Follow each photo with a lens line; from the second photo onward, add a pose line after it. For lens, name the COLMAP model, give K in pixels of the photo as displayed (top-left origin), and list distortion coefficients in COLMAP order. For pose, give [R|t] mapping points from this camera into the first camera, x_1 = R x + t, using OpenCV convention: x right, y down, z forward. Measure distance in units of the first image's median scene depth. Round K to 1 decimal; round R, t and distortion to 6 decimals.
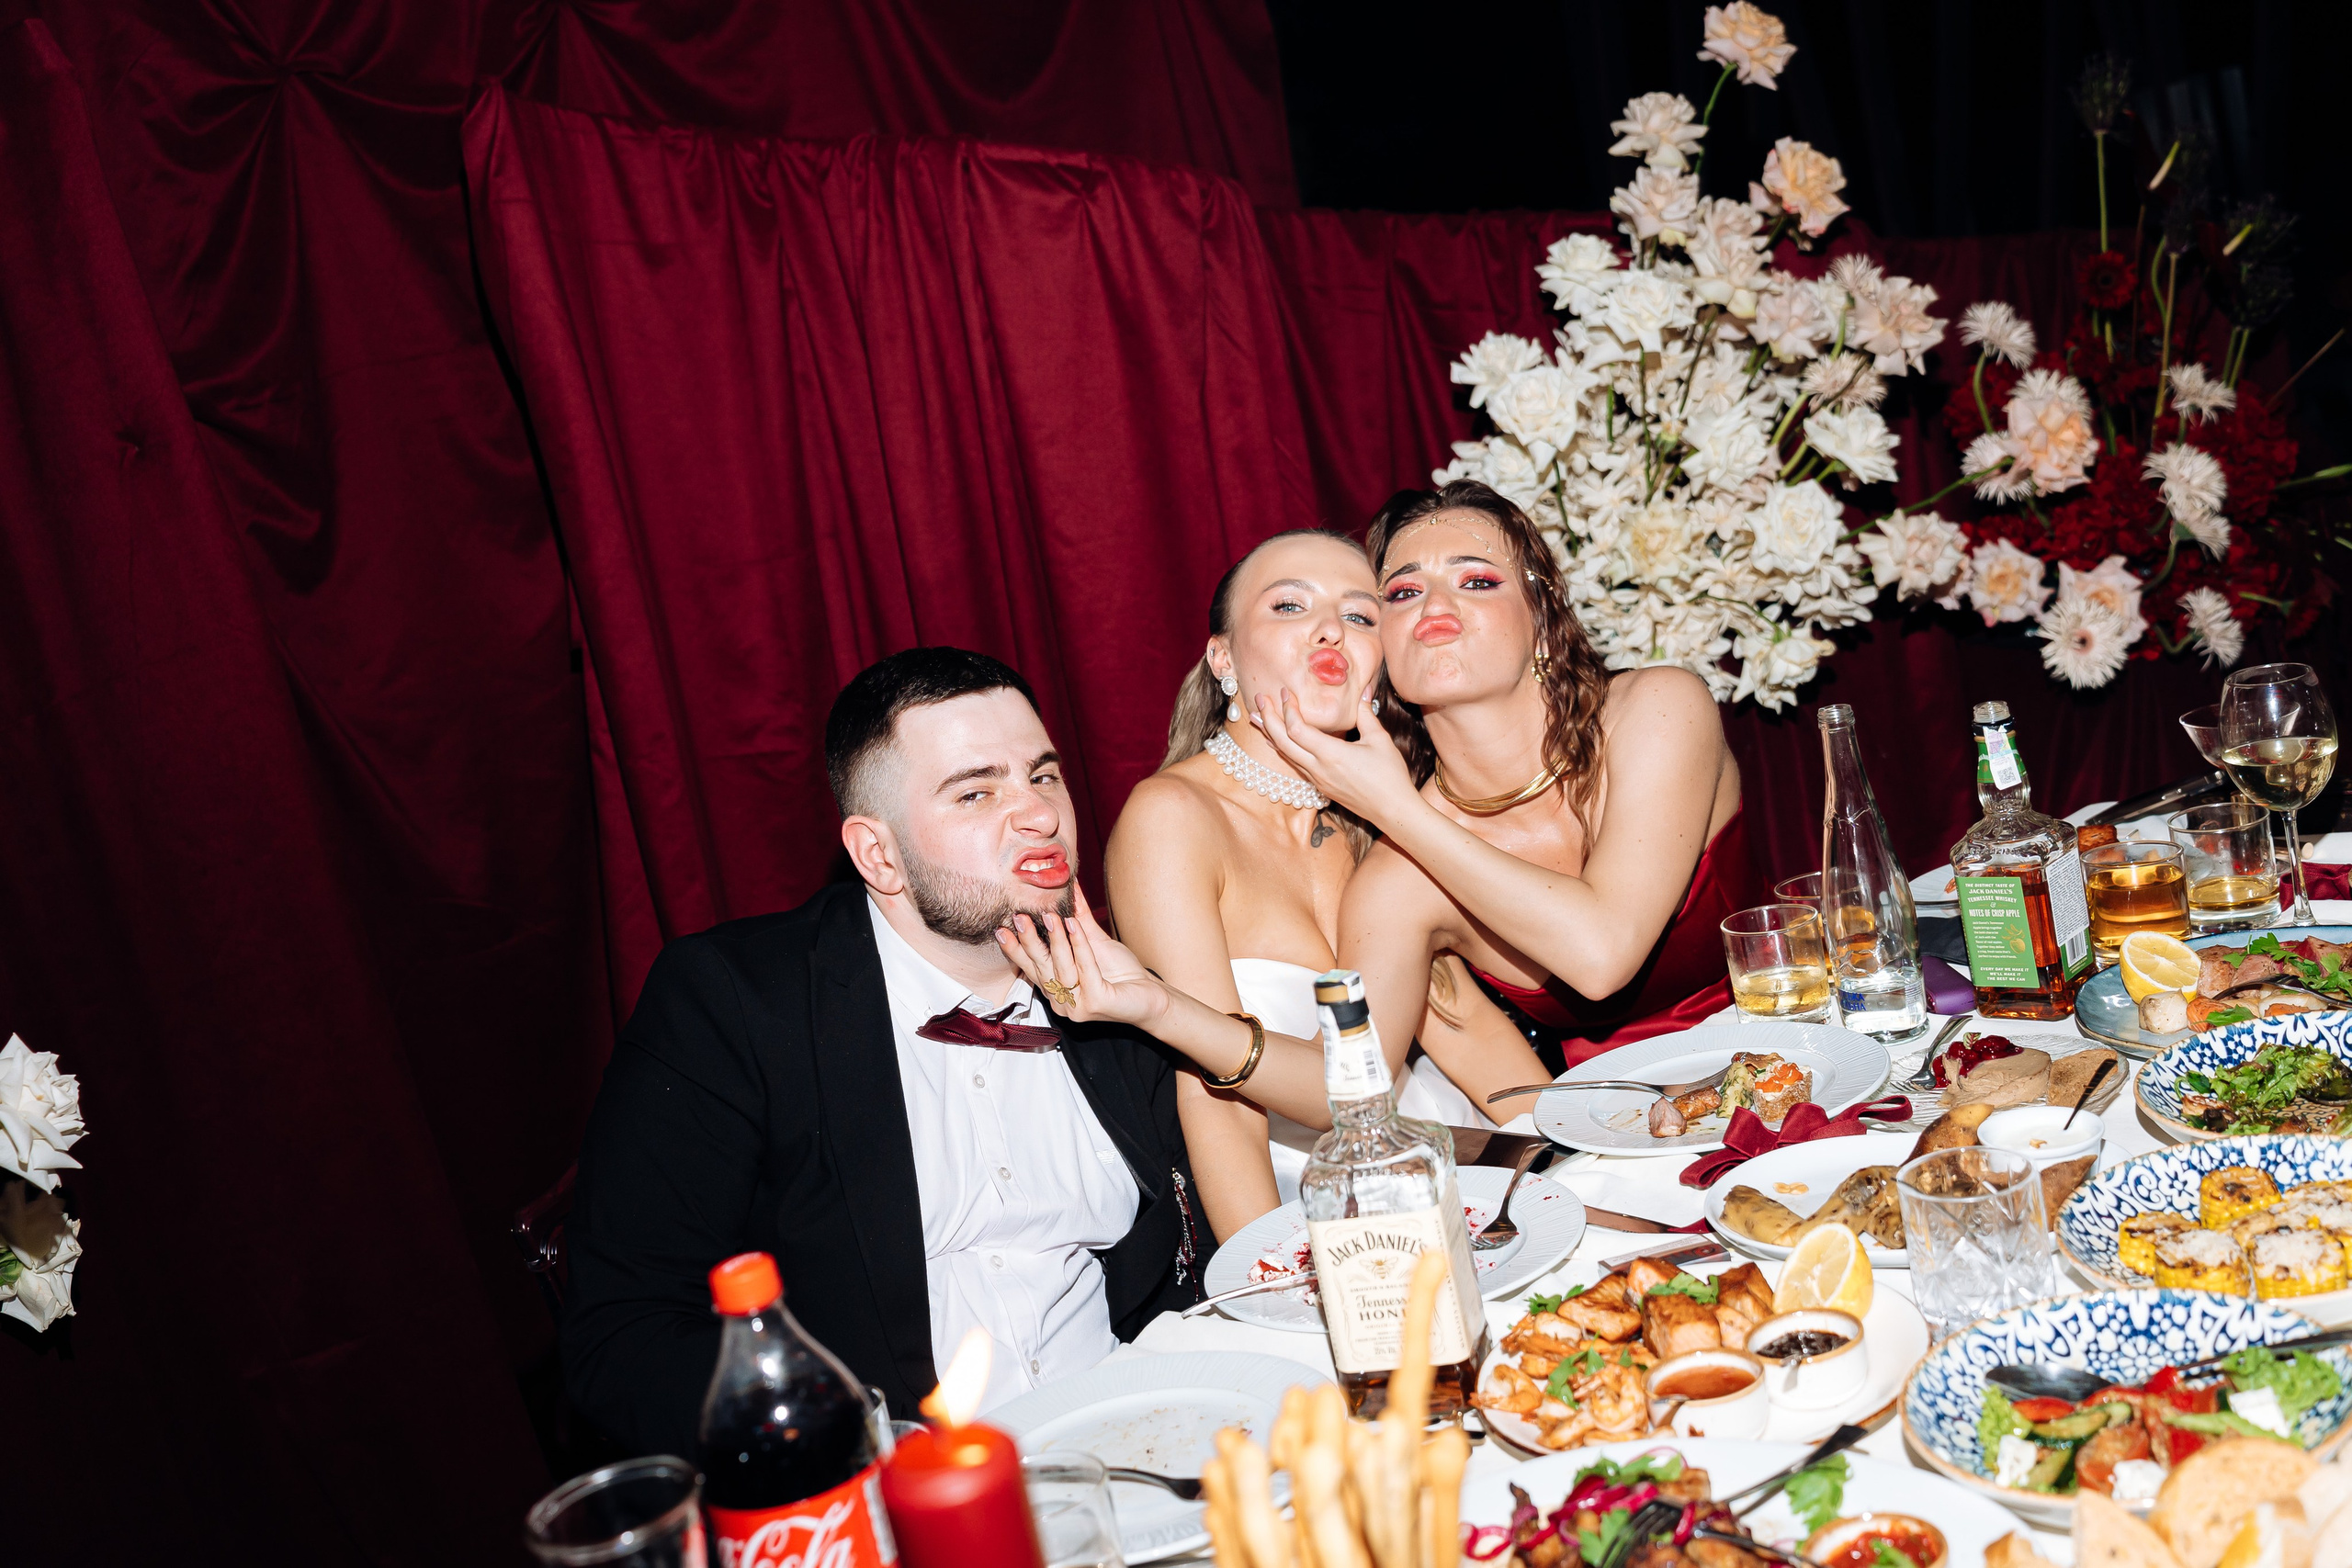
lens RADIAL K [[2521.0, 0, 1176.0], [0, 2521.0, 784.0], [0, 0, 1]] dist [0.014039, 0.008925]
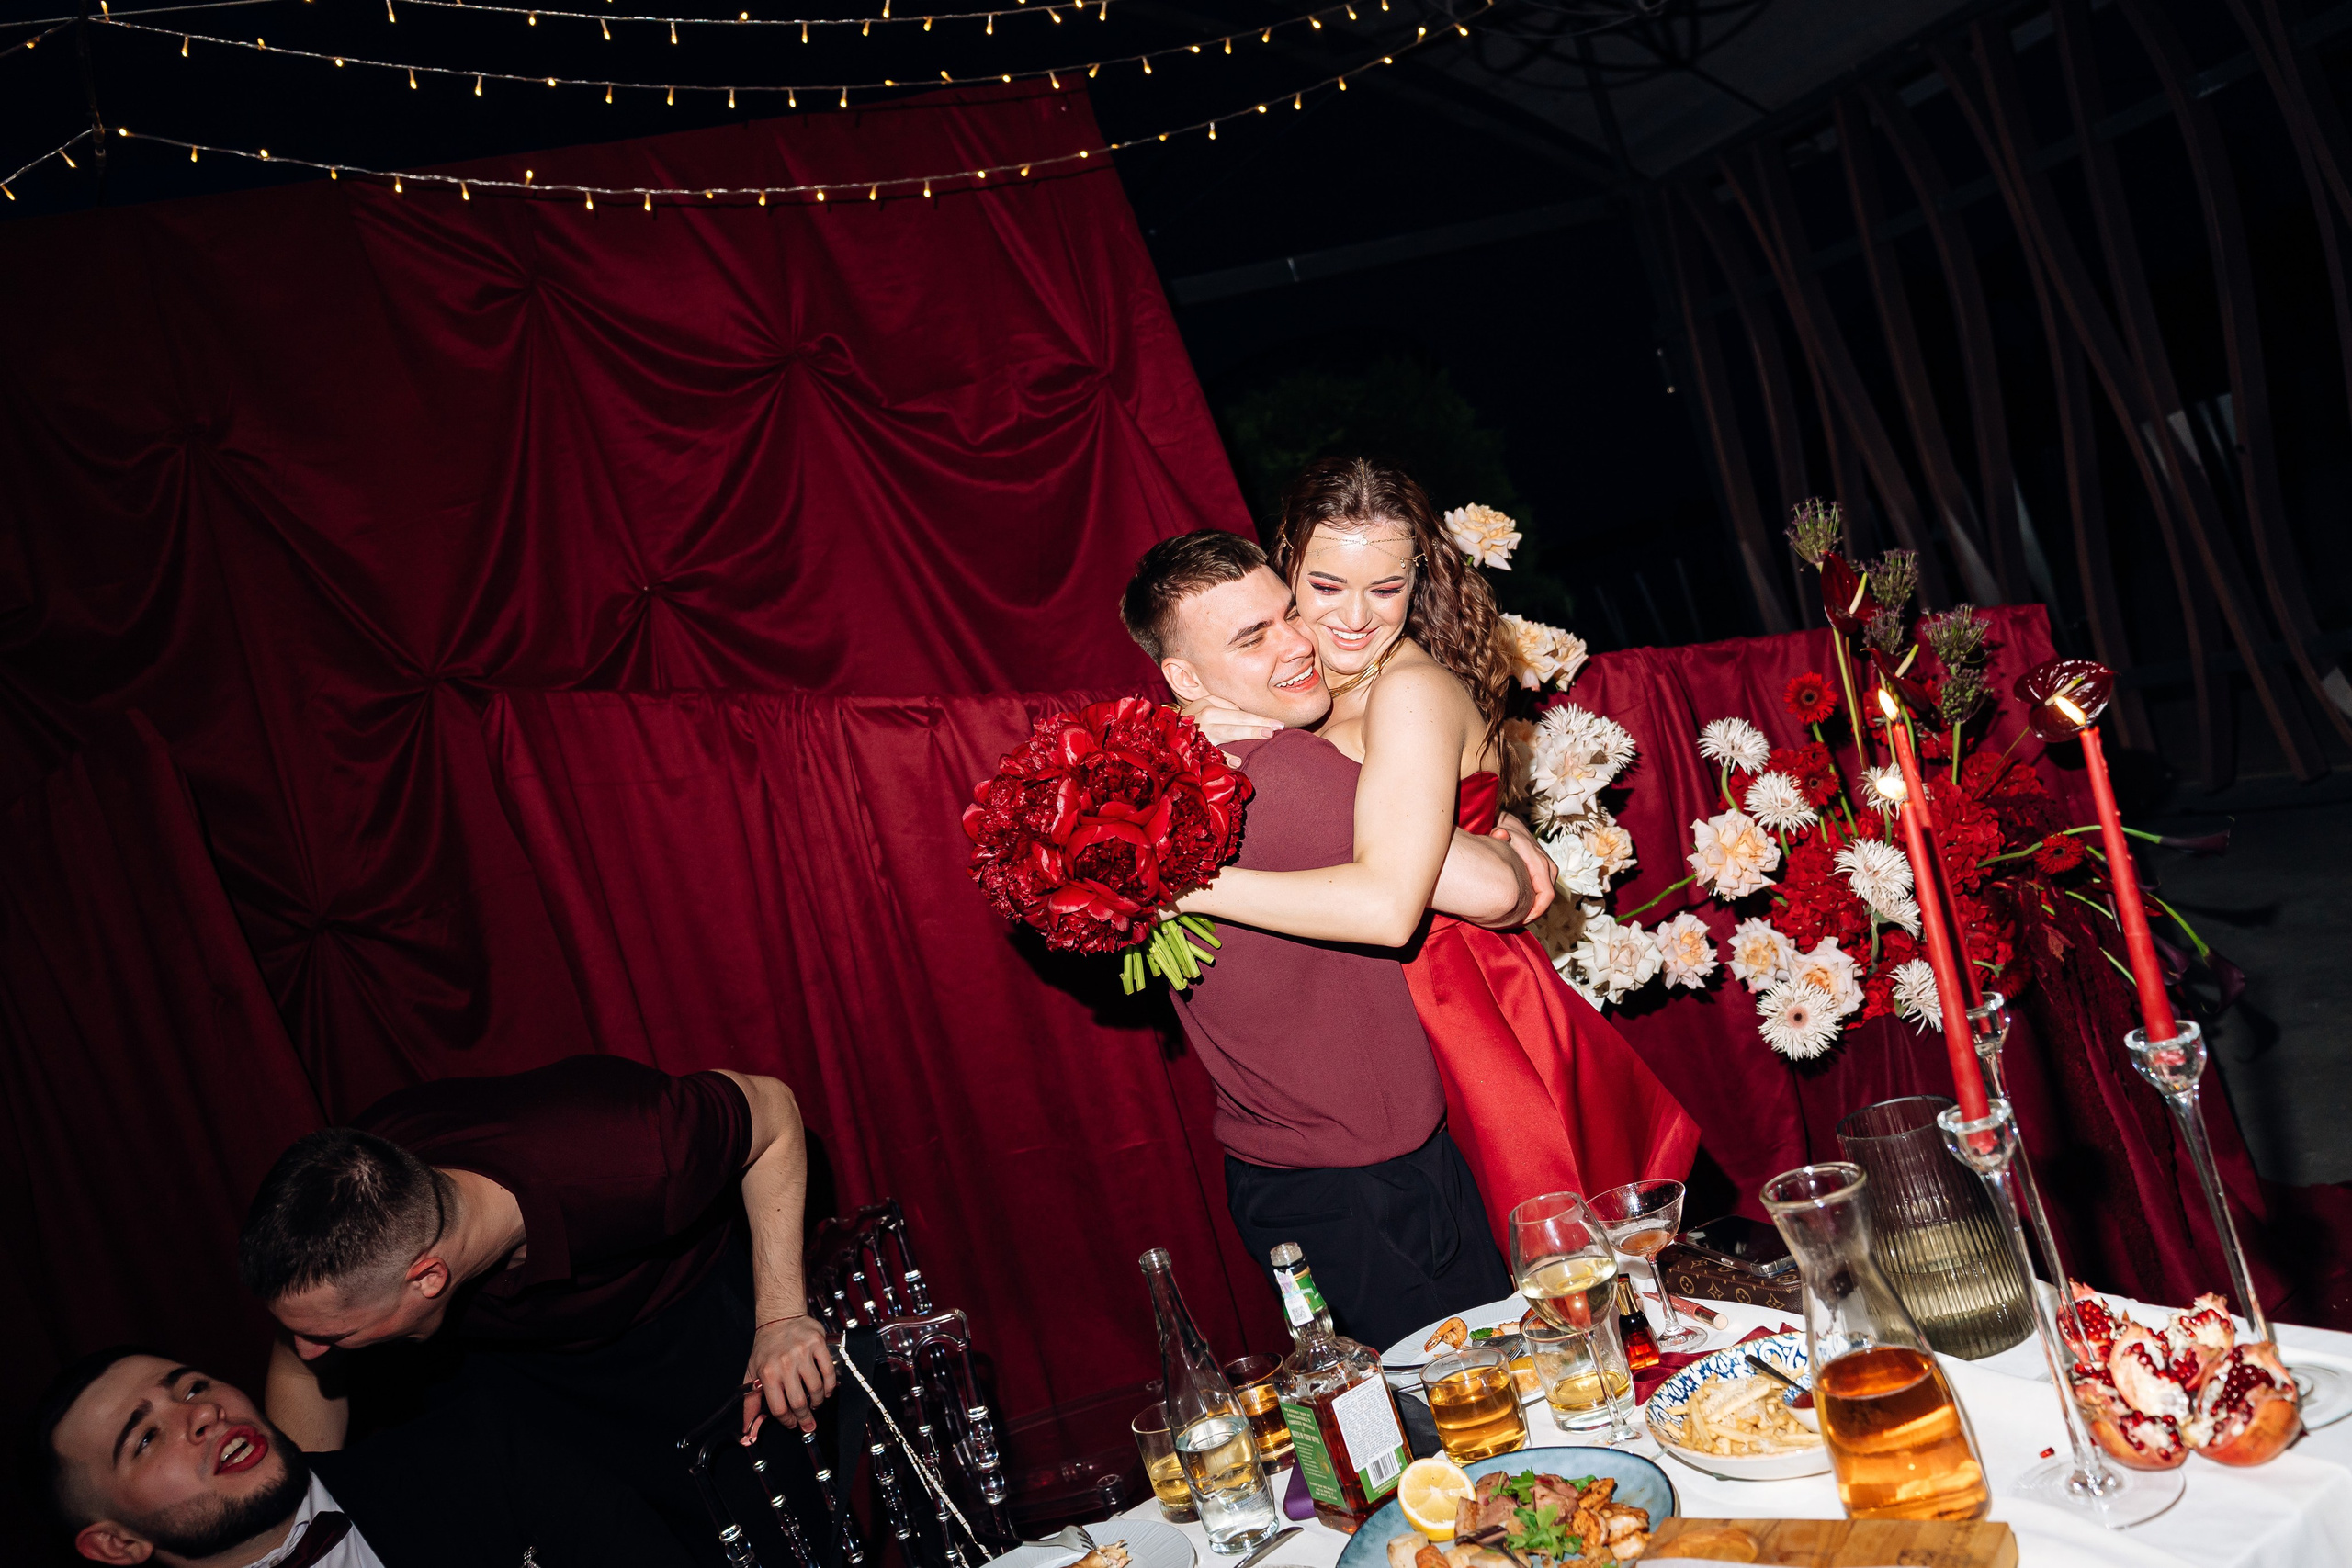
lens RADIAL K [[1861.2, 0, 1176.0], [0, 1861.2, 784.0], [0, 0, 1]] dist [0.008513, -0.013625]
pose [[0.971167, -0.088573, -0.221334, 0.277504], [0.065129, 0.991676, -0.111074, -0.084919], [0.229329, 0.093456, 0.968852, 0.101600]]
